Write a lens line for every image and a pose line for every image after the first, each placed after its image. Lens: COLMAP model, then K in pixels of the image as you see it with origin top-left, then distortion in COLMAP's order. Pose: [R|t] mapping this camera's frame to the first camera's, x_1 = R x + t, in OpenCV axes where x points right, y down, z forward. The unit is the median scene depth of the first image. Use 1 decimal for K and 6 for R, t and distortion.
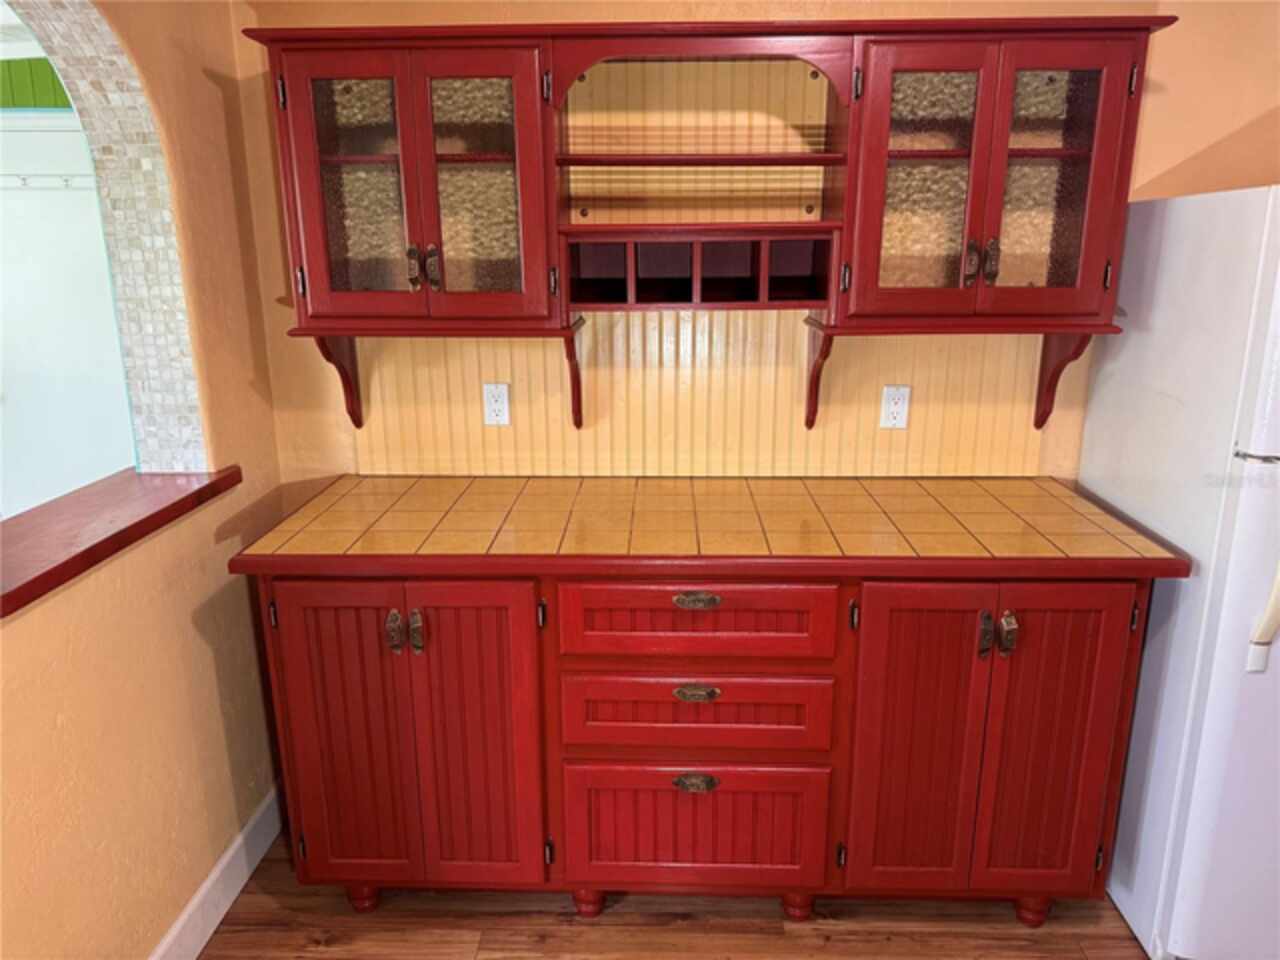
lens RADIAL K [[902.6, 0, 640.0], [0, 902.6, 480.0], [0, 0, 1]] dist [0.002475, 0.000201]
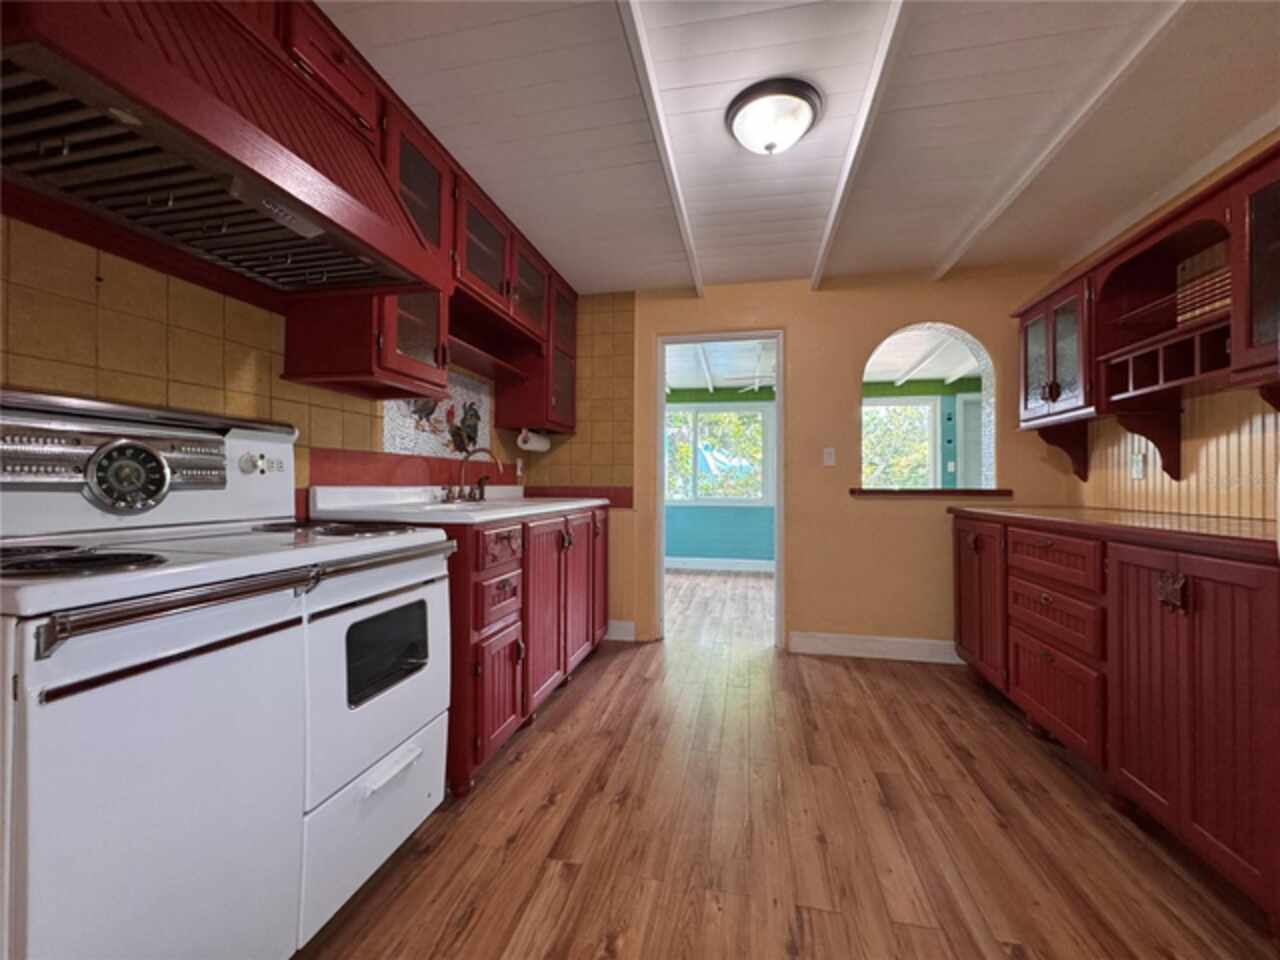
lens RADIAL K [[509.9, 0, 640.0], [0, 509.9, 480.0], [0, 0, 1]] dist [0.000495, 0.000214]
pose [[-0.183680, -0.006693, -0.982963, 1.087709], [-0.246645, 0.968301, 0.039496, 0.152879], [0.951540, 0.249698, -0.179508, 0.331199]]
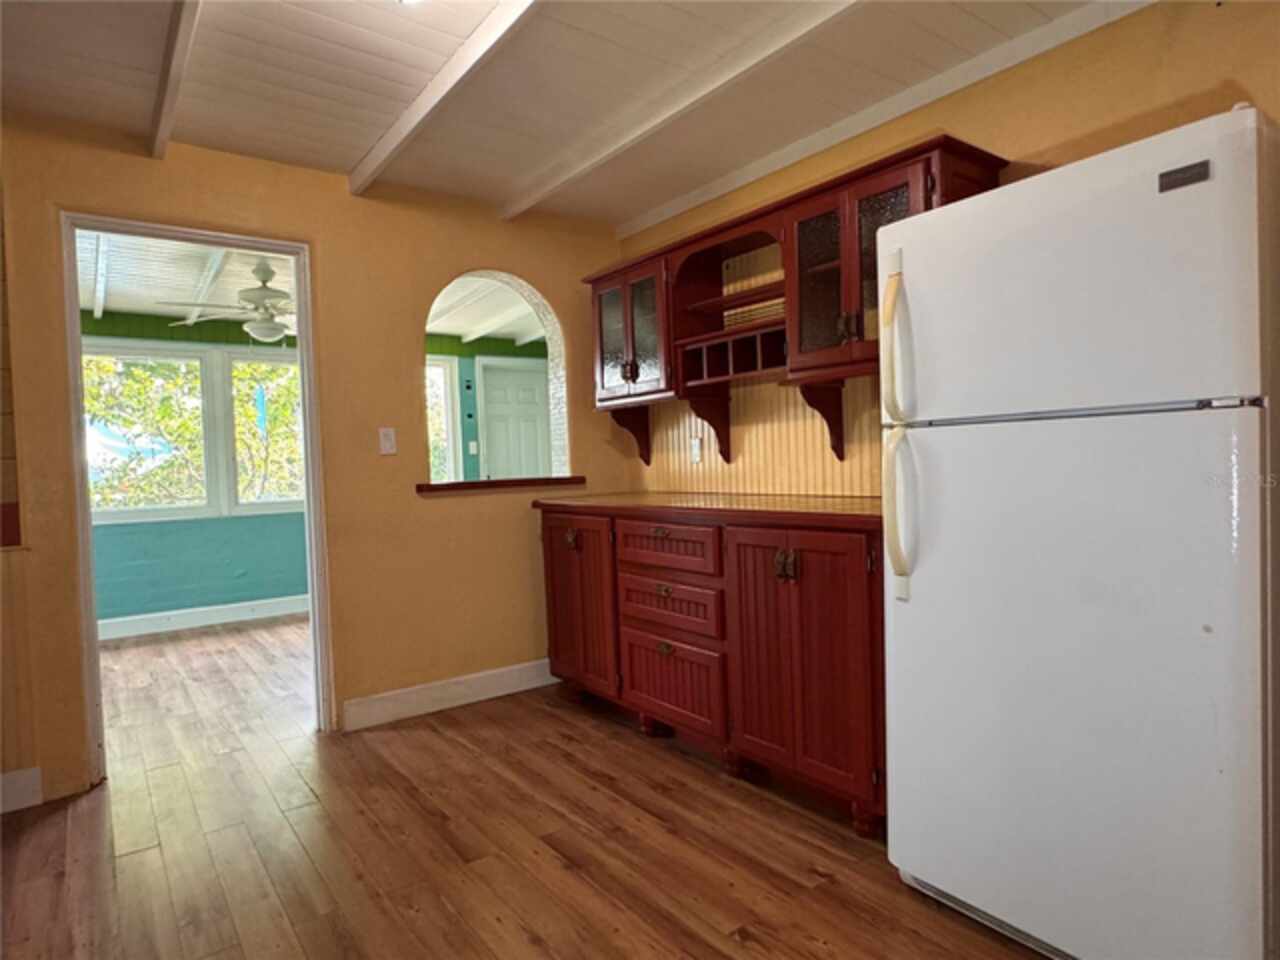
lens RADIAL K [[749.7, 0, 640.0], [0, 749.7, 480.0], [0, 0, 1]] dist [-0.003436, 0.000182]
pose [[0.616044, 0.002367, -0.787708, 1.050181], [-0.161719, 0.979074, -0.123534, 0.195543], [0.770932, 0.203490, 0.603536, 0.059027]]
